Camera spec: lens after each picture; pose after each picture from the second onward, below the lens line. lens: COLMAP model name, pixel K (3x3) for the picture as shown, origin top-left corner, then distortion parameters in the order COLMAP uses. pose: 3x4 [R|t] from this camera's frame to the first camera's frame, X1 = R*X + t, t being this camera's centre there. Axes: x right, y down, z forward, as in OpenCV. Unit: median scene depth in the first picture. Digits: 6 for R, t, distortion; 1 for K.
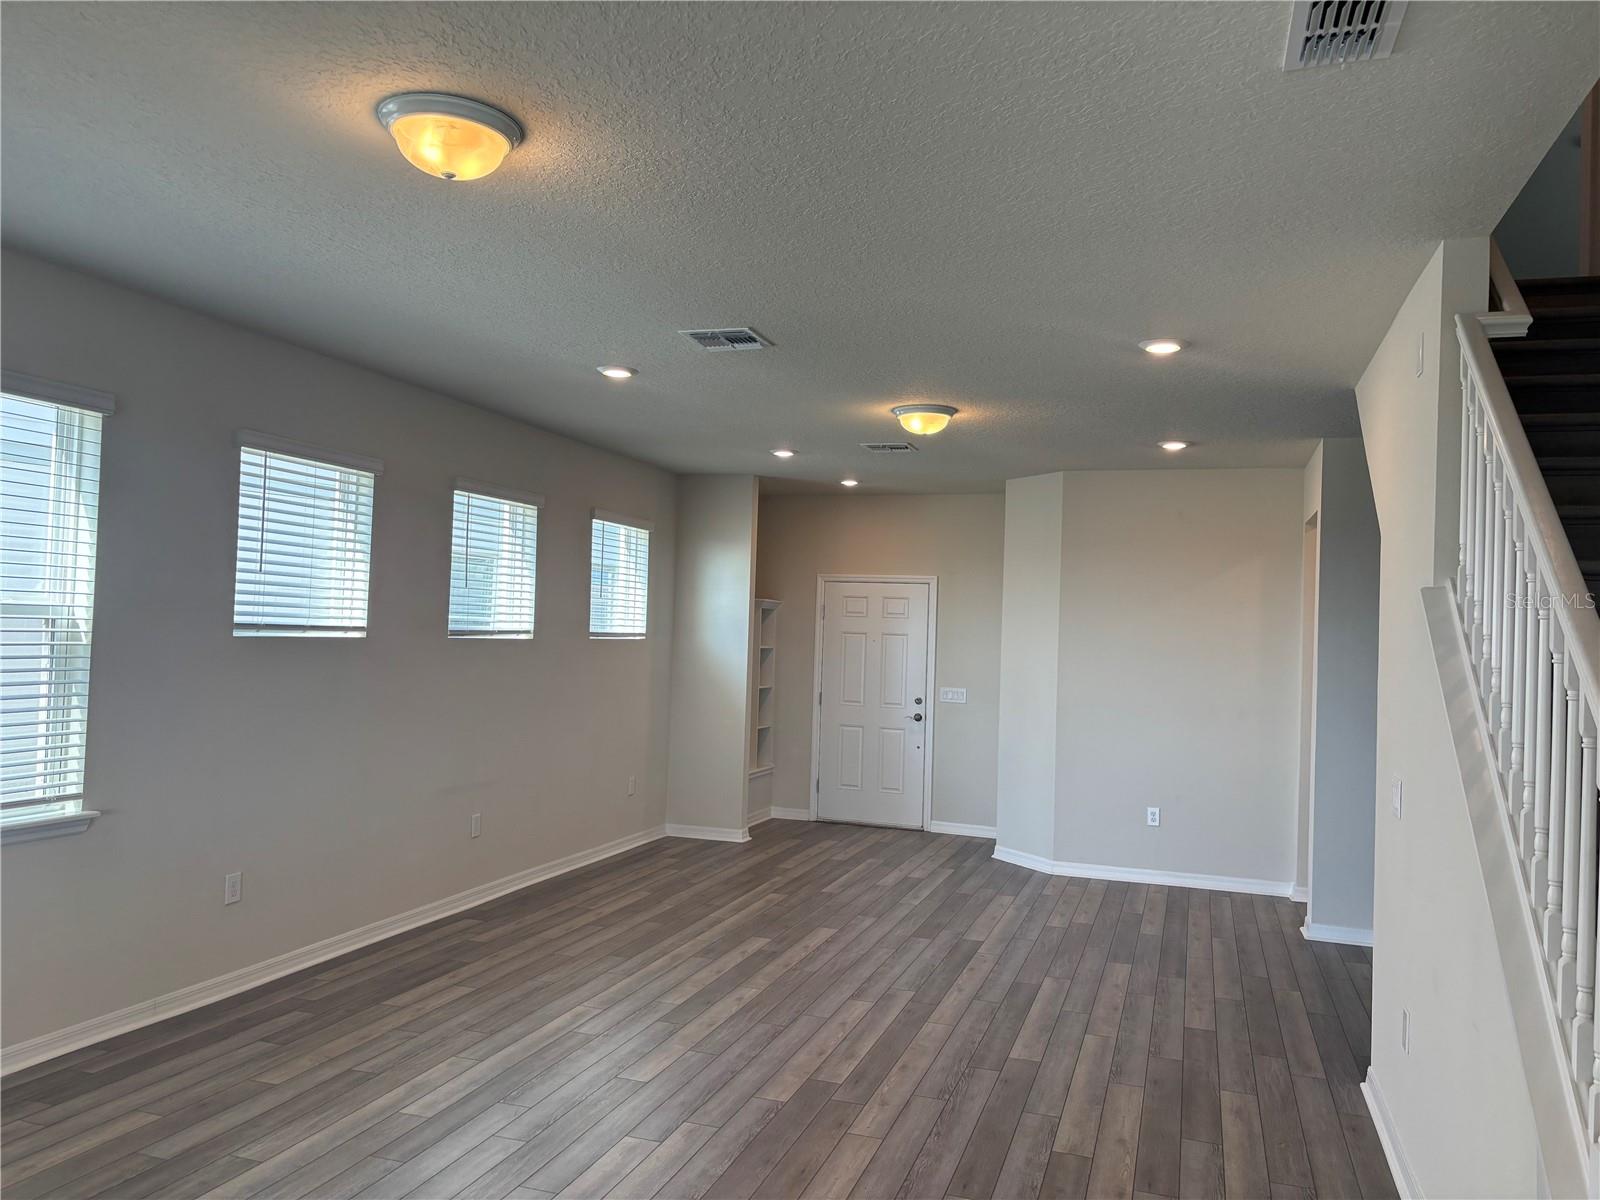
lens RADIAL K [[1216.0, 0, 792.7], [0, 1216.0, 600.6], [0, 0, 1]] dist [0.056784, -0.061861]
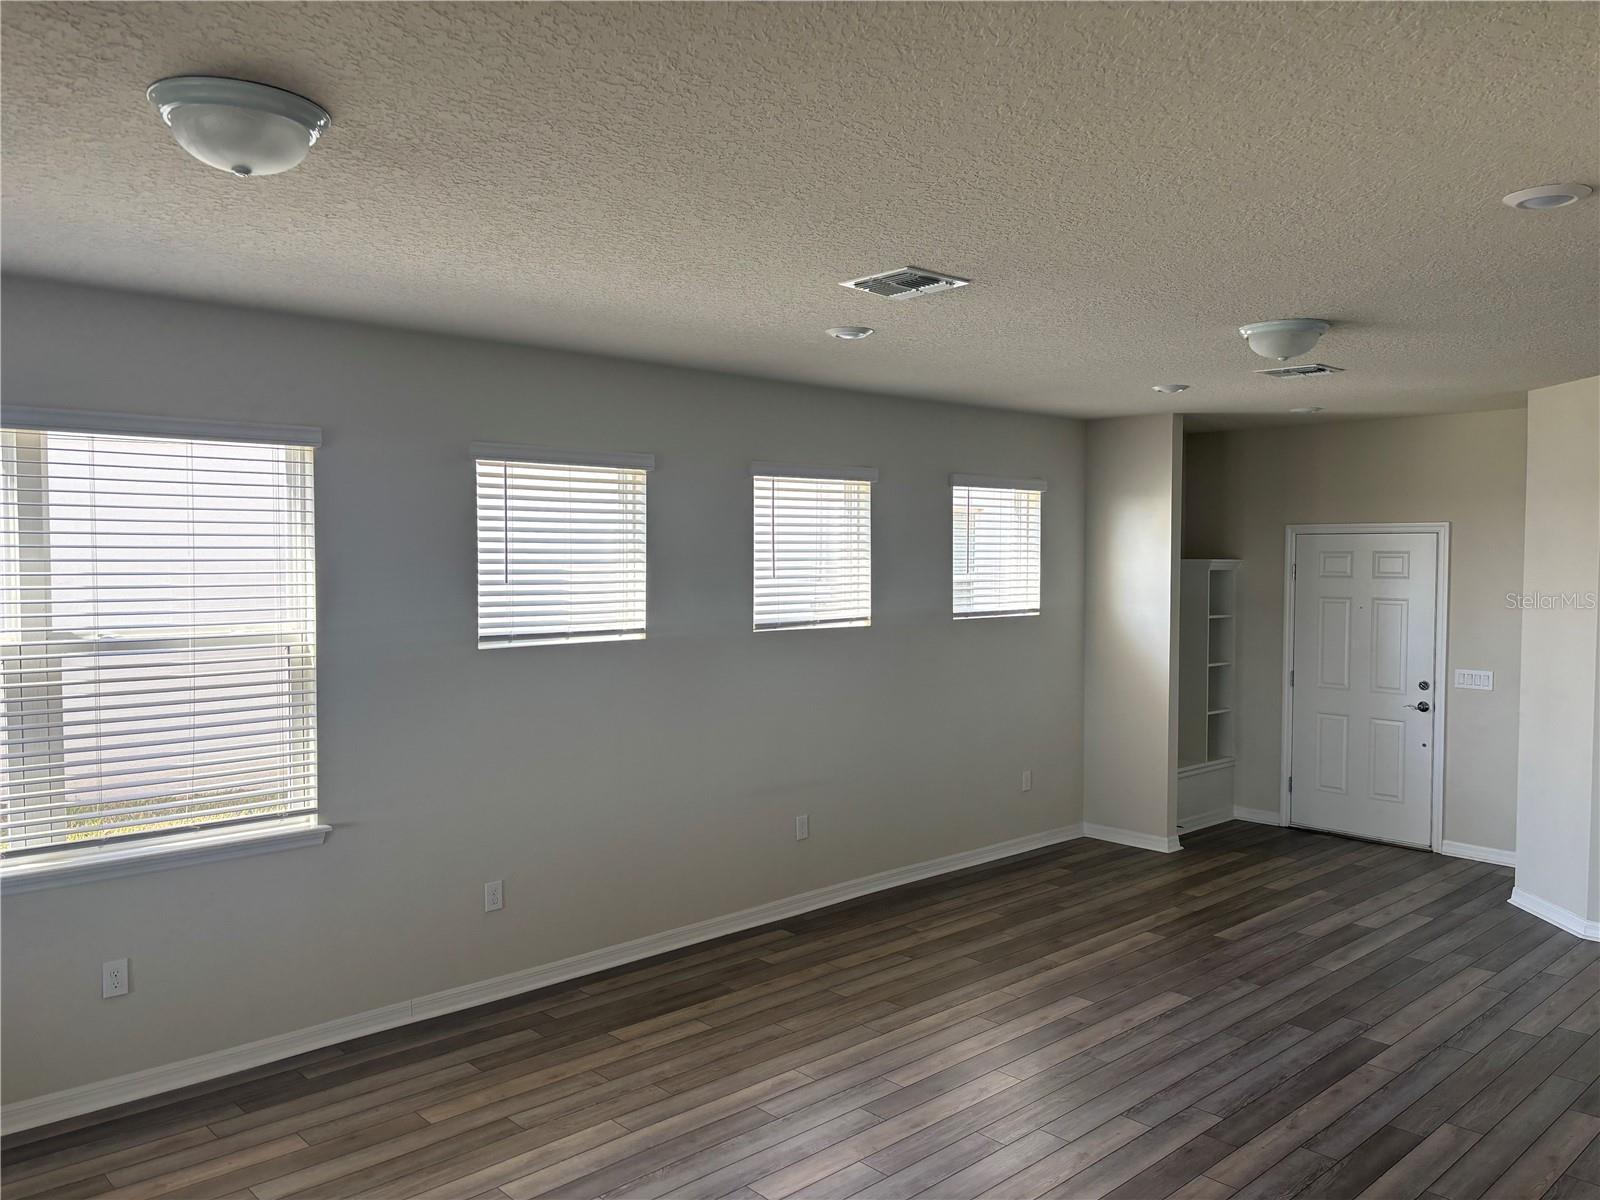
lens RADIAL K [[1216.0, 0, 792.7], [0, 1216.0, 600.6], [0, 0, 1]] dist [0.056784, -0.061861]
pose [[0.877712, -0.015014, -0.478954, 0.230869], [0.041059, 0.998190, 0.043952, -0.040735], [0.477427, -0.058243, 0.876739, 0.226971]]
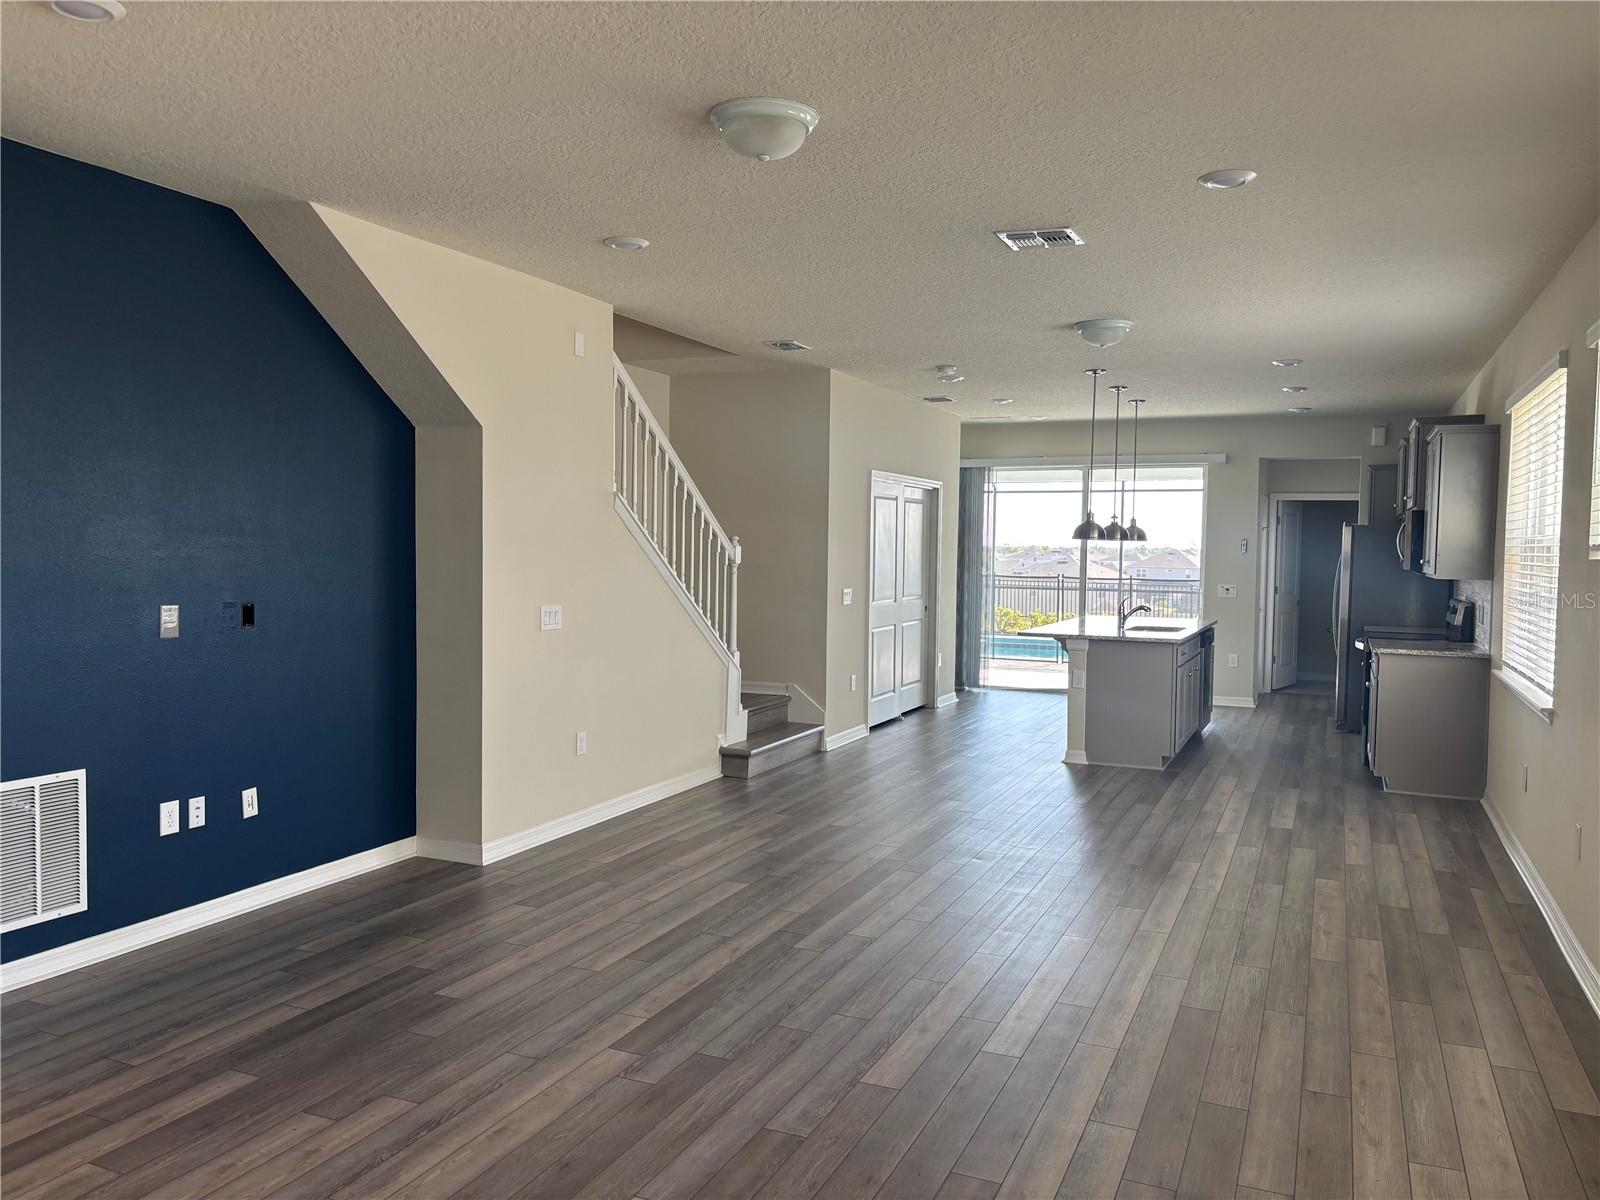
lens RADIAL K [[1216.0, 0, 792.7], [0, 1216.0, 600.6], [0, 0, 1]] dist [0.056784, -0.061861]
pose [[-0.993945, -0.052957, 0.096276, 0.032125], [-0.051030, 0.998446, 0.022376, 0.063596], [-0.097312, 0.017327, -0.995103, 1.796609]]
